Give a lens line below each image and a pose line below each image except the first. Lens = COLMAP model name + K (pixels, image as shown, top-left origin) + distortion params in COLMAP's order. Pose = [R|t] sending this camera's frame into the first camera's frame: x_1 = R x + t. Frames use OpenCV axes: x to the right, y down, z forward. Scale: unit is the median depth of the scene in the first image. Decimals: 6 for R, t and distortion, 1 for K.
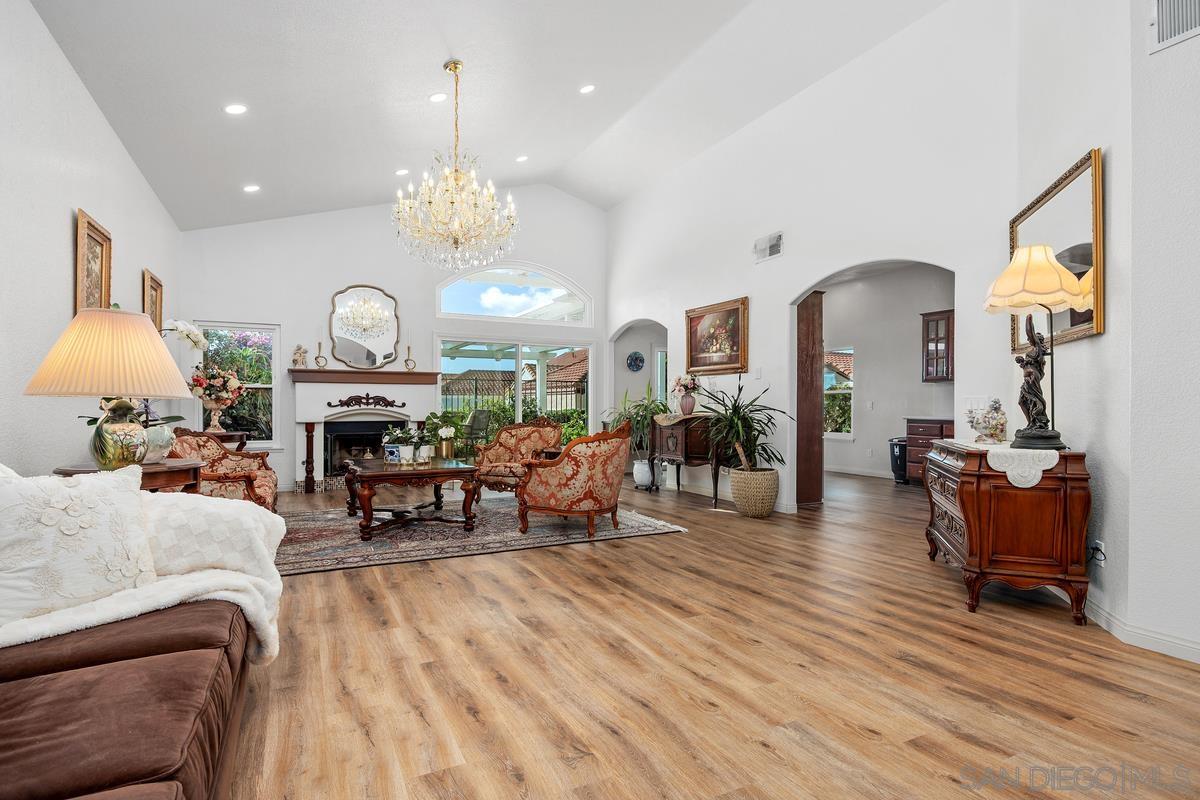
lens RADIAL K [[603.8, 0, 597.8], [0, 603.8, 400.0], [0, 0, 1]] dist [-0.000774, -0.000183]
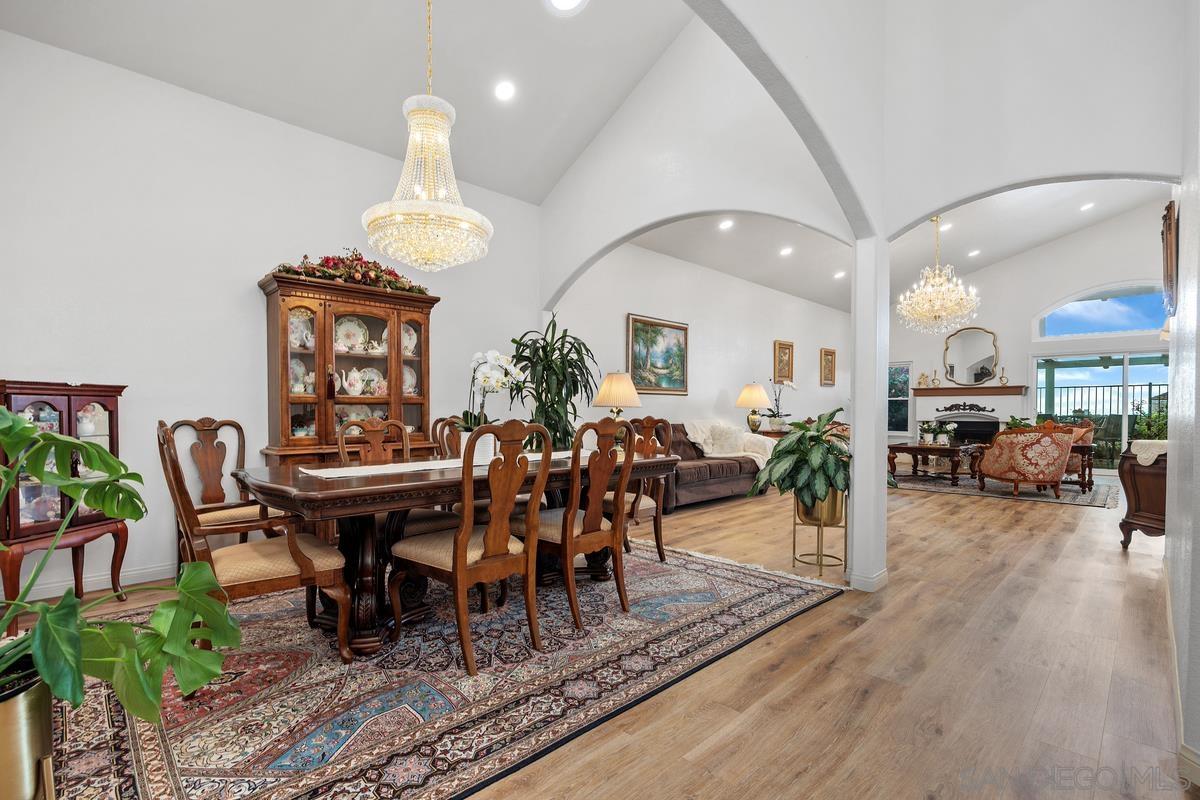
lens RADIAL K [[566.3, 0, 598.1], [0, 566.3, 411.4], [0, 0, 1]] dist [-0.000413, 0.000113]
pose [[0.306219, 0.004195, -0.951952, 0.690611], [0.006604, 0.999957, 0.006531, -0.003832], [0.951938, -0.008287, 0.306178, -0.296721]]
